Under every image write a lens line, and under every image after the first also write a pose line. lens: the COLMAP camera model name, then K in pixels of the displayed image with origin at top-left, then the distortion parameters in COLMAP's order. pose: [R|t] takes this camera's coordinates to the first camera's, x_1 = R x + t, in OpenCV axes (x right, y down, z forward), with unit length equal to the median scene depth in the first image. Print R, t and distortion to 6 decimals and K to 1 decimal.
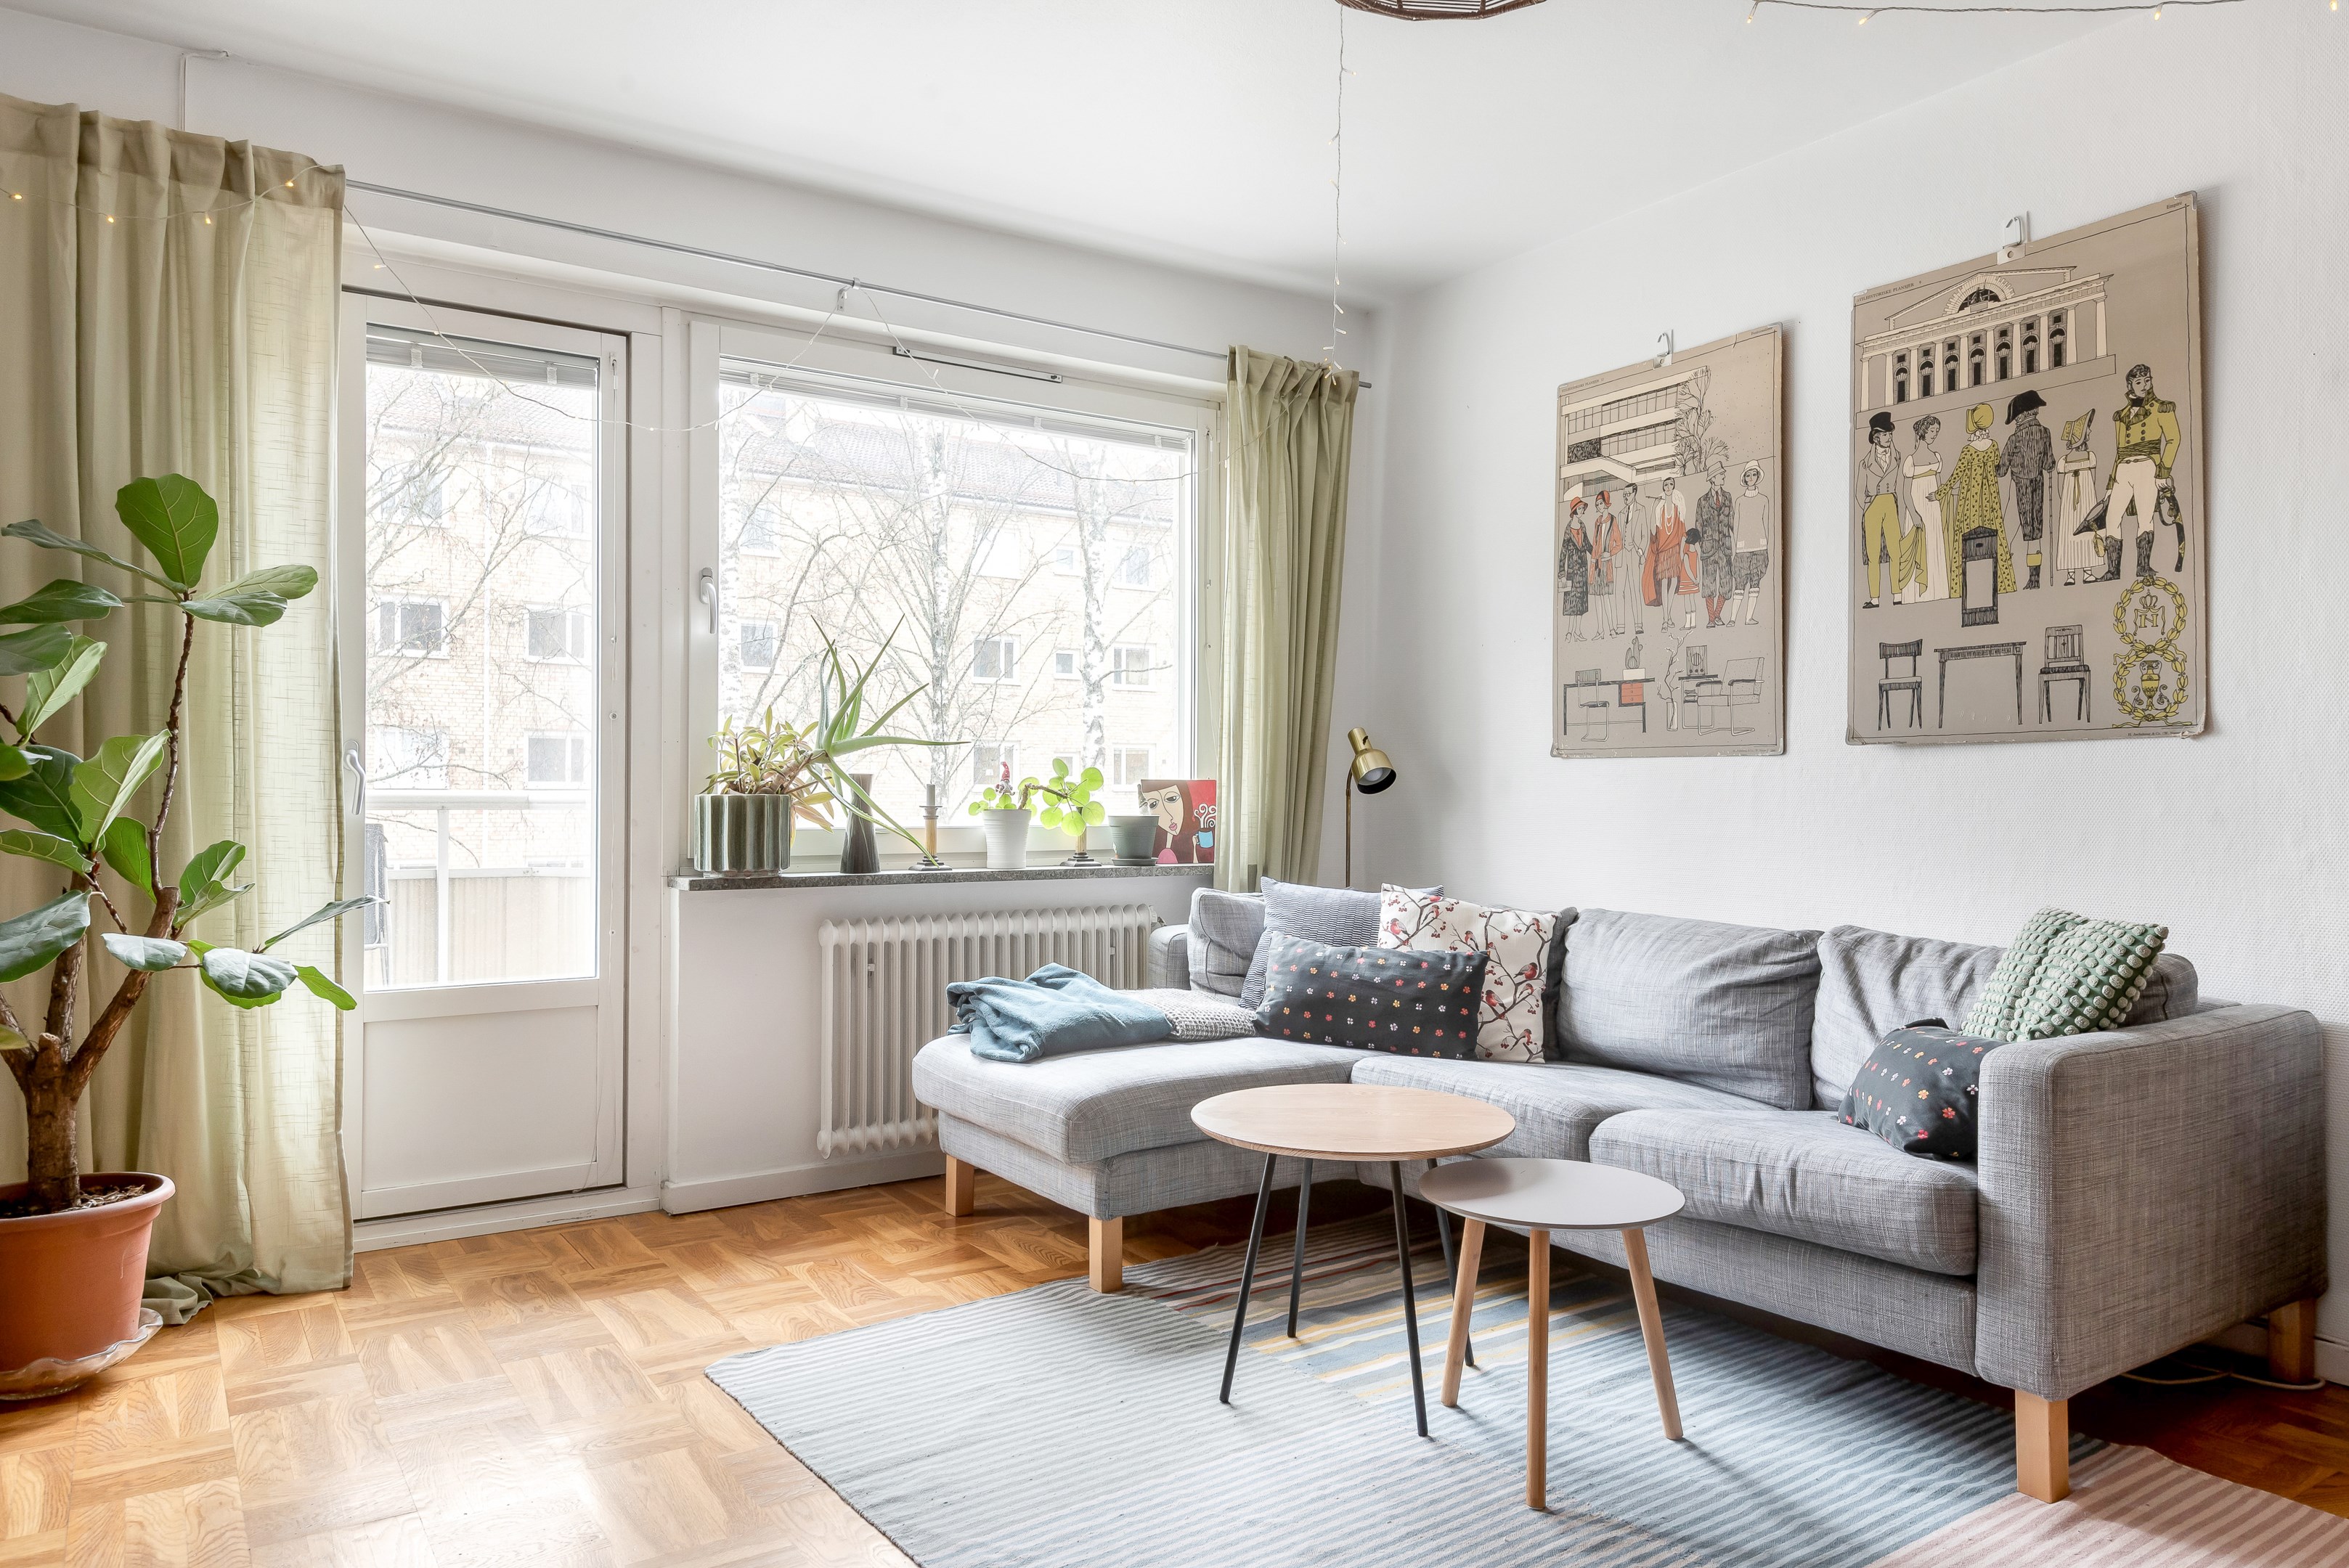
lens RADIAL K [[1508.2, 0, 1170.1], [0, 1508.2, 774.1], [0, 0, 1]] dist [0.036540, -0.028296]
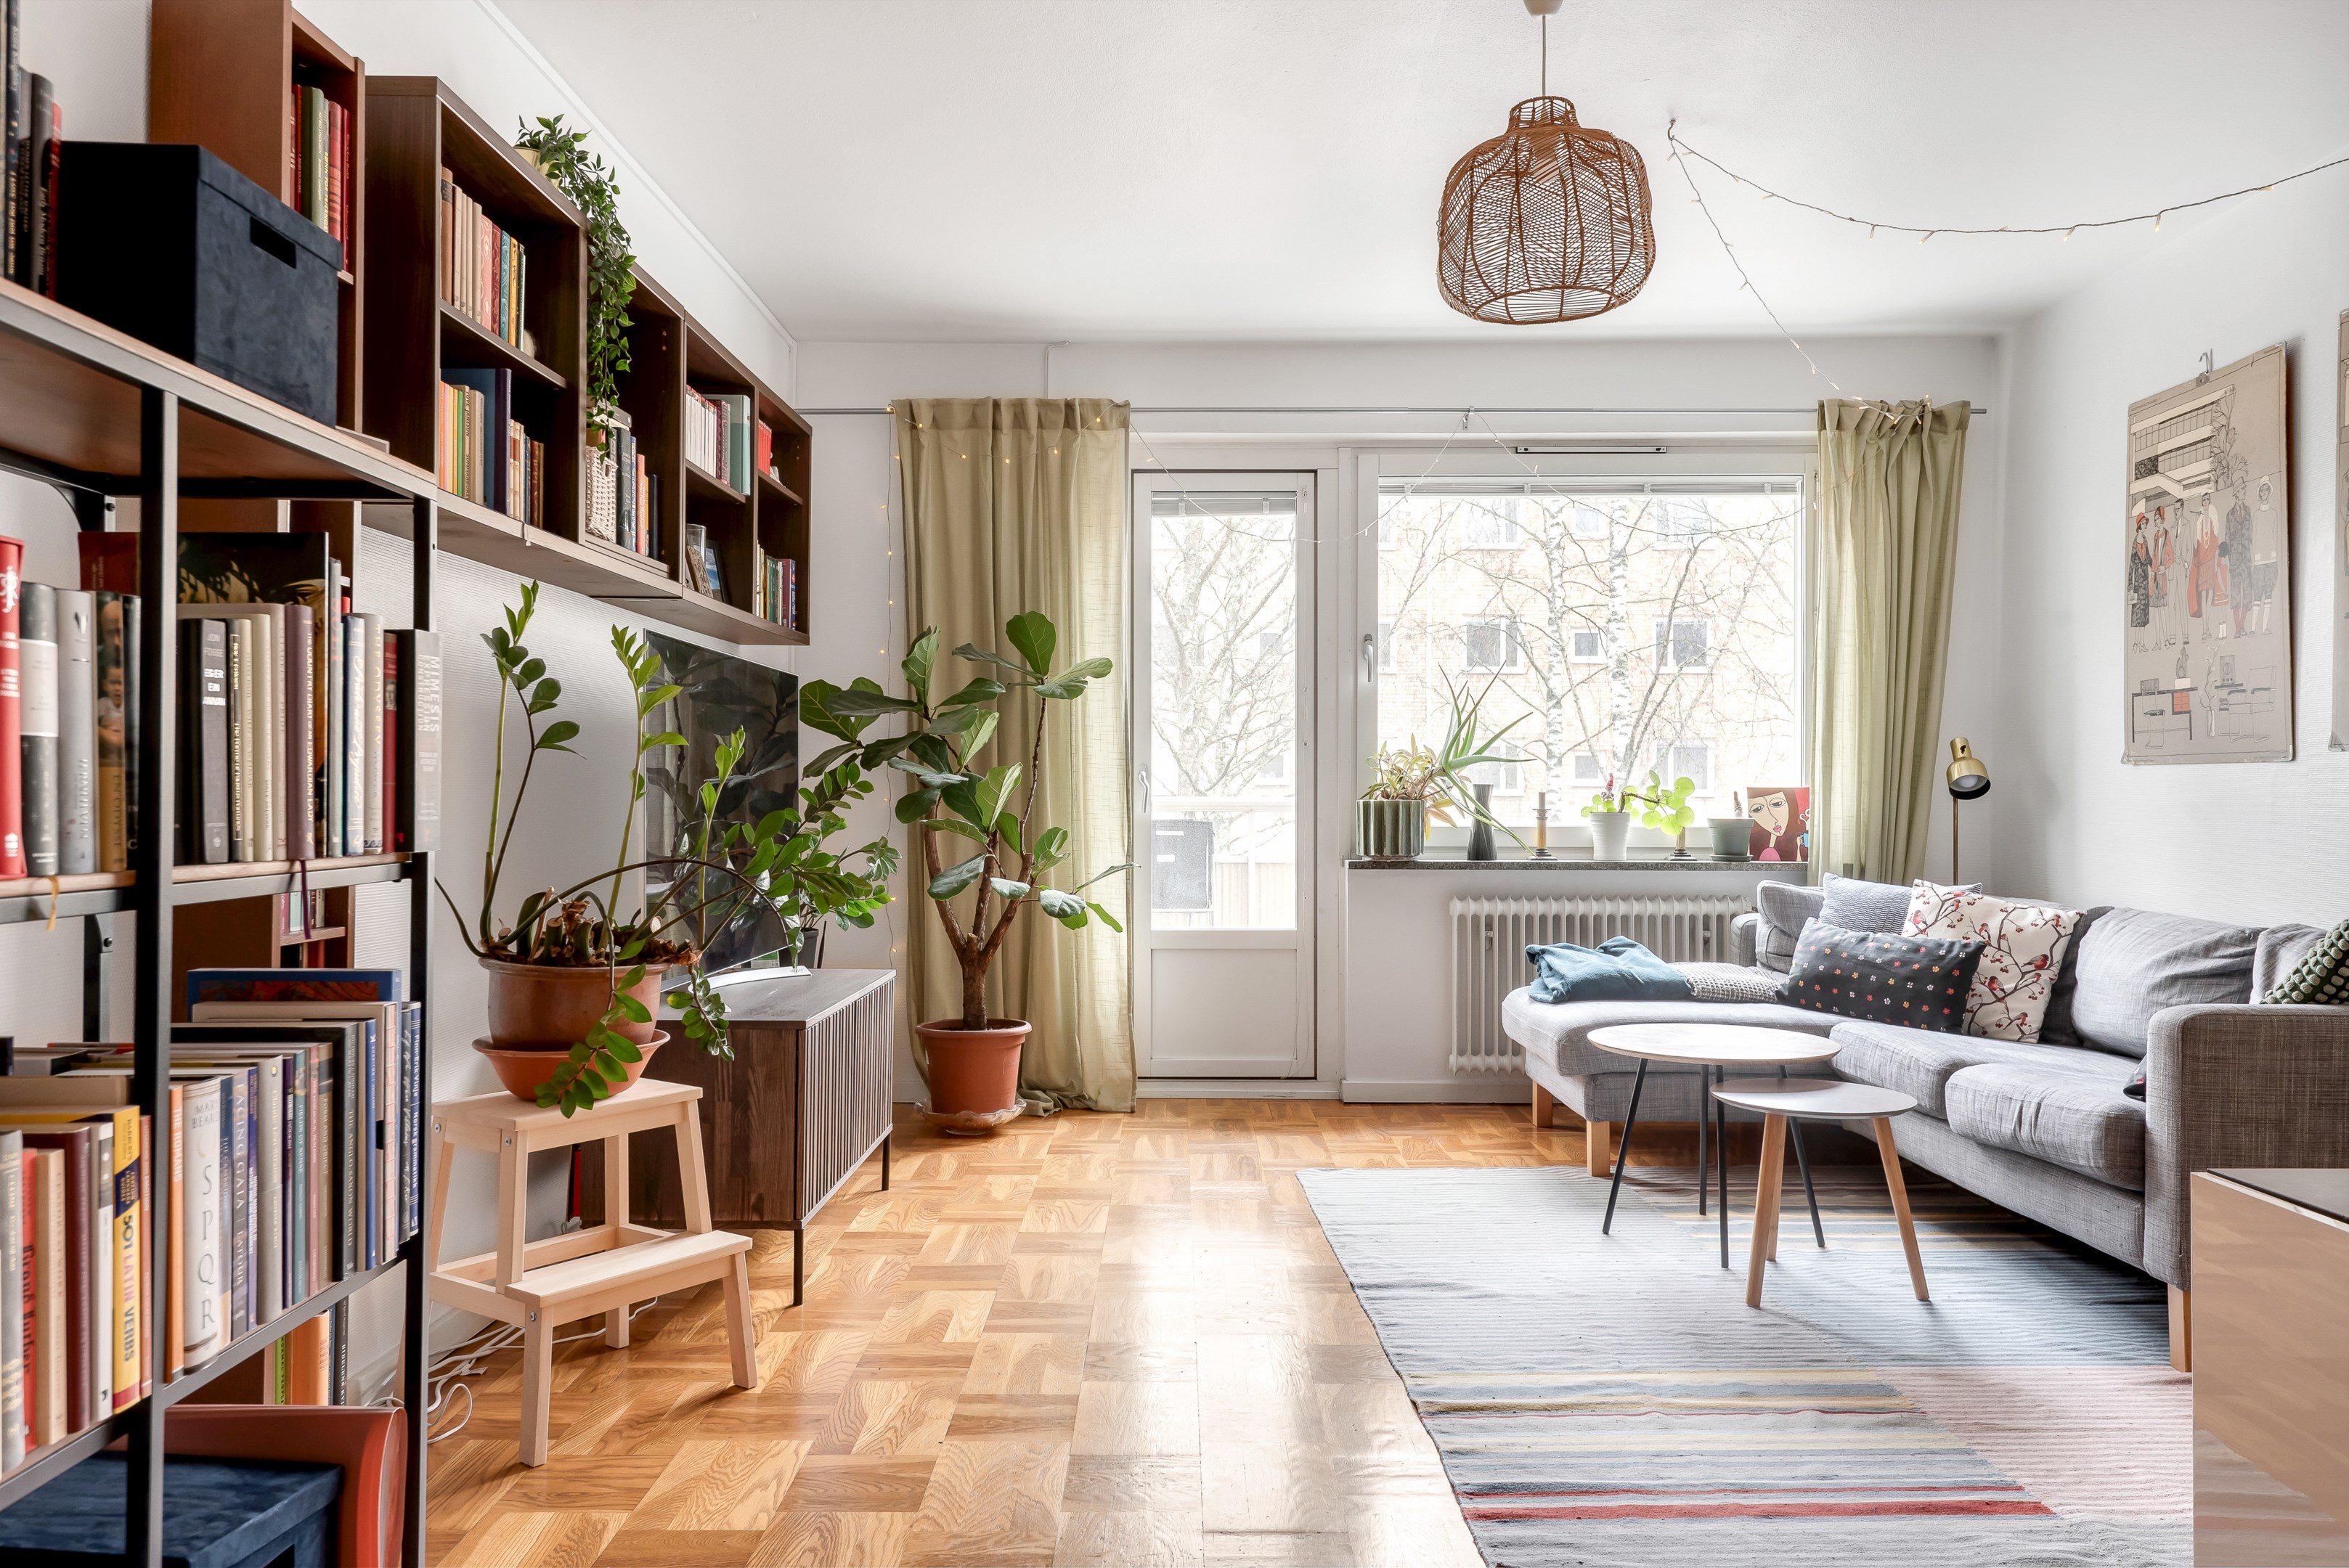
lens RADIAL K [[1508.2, 0, 1170.1], [0, 1508.2, 774.1], [0, 0, 1]] dist [0.036540, -0.028296]
pose [[0.840567, -0.009623, -0.541622, 0.307298], [0.007258, 0.999953, -0.006502, -0.002556], [0.541658, 0.001534, 0.840597, -0.264008]]
